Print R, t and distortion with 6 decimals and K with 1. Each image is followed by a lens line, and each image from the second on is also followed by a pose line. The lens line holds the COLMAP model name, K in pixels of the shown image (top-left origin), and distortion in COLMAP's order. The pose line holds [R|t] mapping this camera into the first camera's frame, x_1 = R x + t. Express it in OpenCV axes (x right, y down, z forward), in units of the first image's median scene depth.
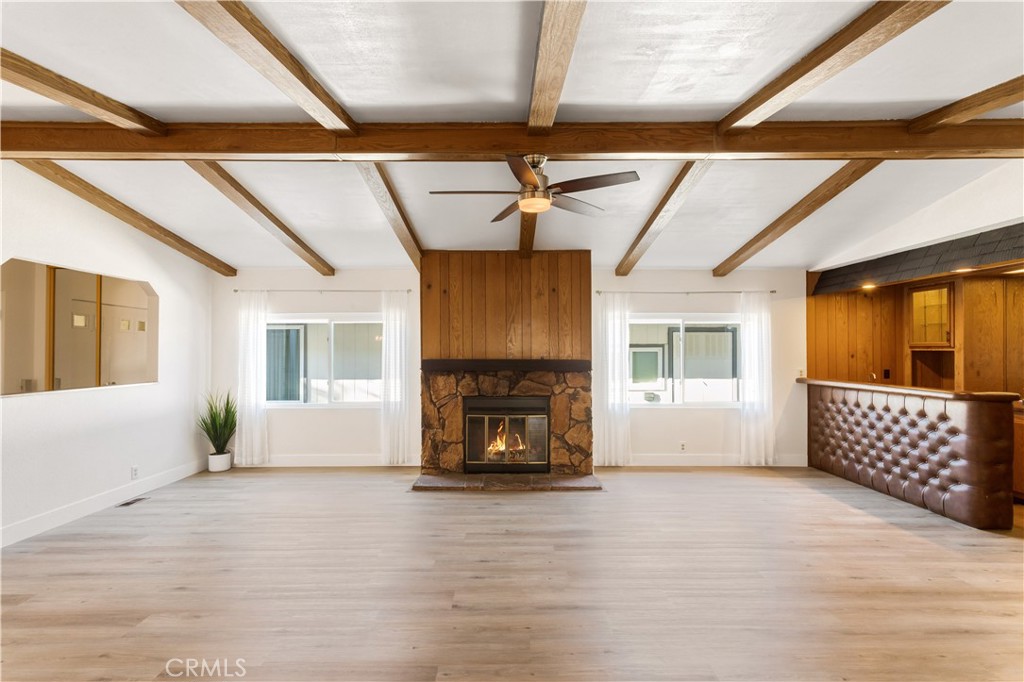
lens RADIAL K [[491.4, 0, 509.6], [0, 491.4, 346.5], [0, 0, 1]] dist [-0.001214, 0.001887]
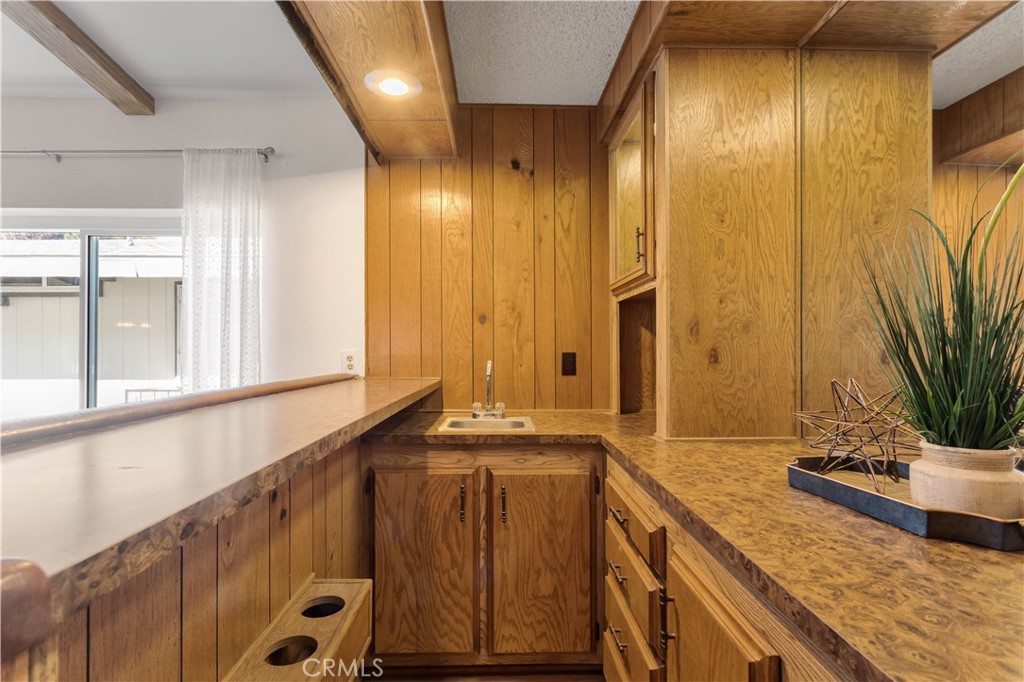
lens RADIAL K [[491.4, 0, 507.9], [0, 491.4, 343.5], [0, 0, 1]] dist [-0.001214, 0.001887]
pose [[0.999913, -0.002823, 0.012857, 0.793578], [0.002810, 0.999996, 0.001010, 0.043963], [-0.012860, -0.000974, 0.999917, 0.672046]]
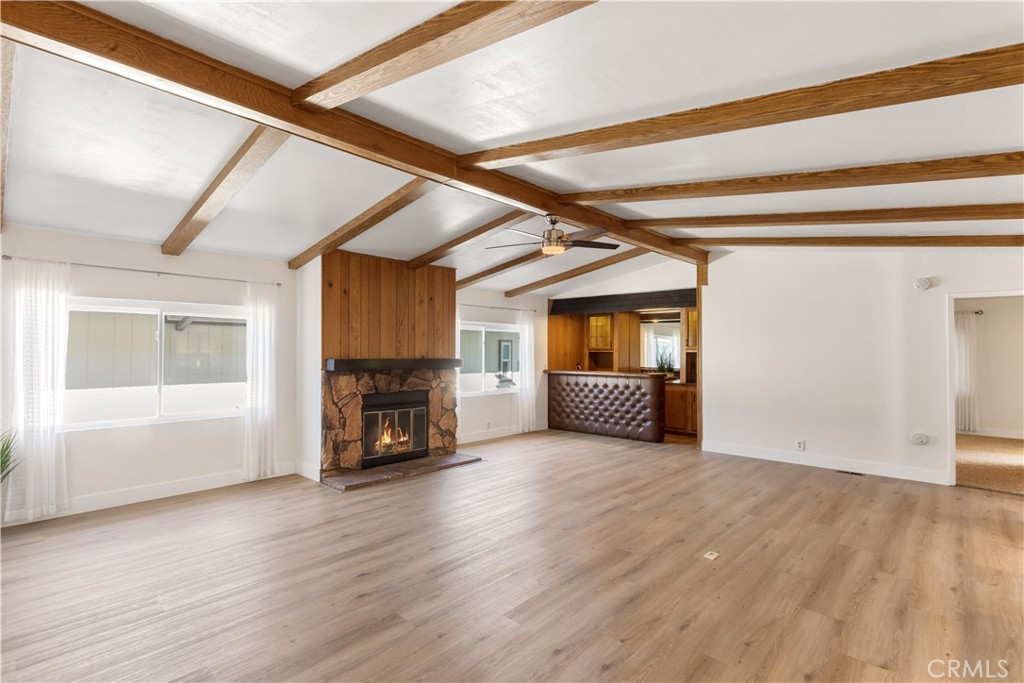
lens RADIAL K [[491.4, 0, 511.3], [0, 491.4, 340.2], [0, 0, 1]] dist [-0.001214, 0.001887]
pose [[0.681073, 0.020215, 0.731936, -0.638752], [-0.009880, 0.999782, -0.018419, 0.002612], [-0.732149, 0.005313, 0.681124, 0.066955]]
